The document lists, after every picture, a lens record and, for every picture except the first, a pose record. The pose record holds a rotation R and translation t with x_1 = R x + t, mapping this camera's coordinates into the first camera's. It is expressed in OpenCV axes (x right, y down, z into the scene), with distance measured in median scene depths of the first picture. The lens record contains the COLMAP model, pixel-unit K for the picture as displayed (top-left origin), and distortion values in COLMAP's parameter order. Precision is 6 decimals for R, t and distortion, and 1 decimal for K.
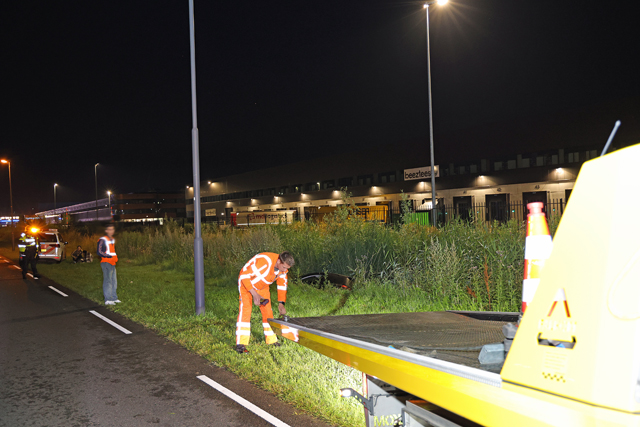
lens RADIAL K [[581.0, 0, 320.9], [0, 581.0, 215.5], [0, 0, 1]] dist [0.029242, -0.010096]
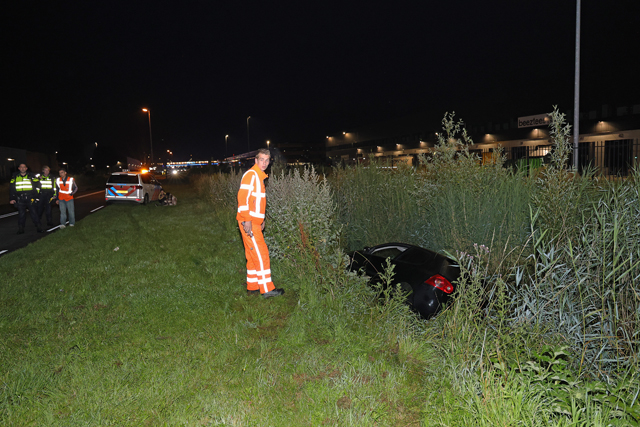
lens RADIAL K [[456.2, 0, 322.2], [0, 456.2, 211.7], [0, 0, 1]] dist [-0.064524, 0.002150]
pose [[0.970221, 0.031643, -0.240146, -0.008180], [-0.004908, 0.993795, 0.111117, 0.010607], [0.242172, -0.106629, 0.964356, 0.392230]]
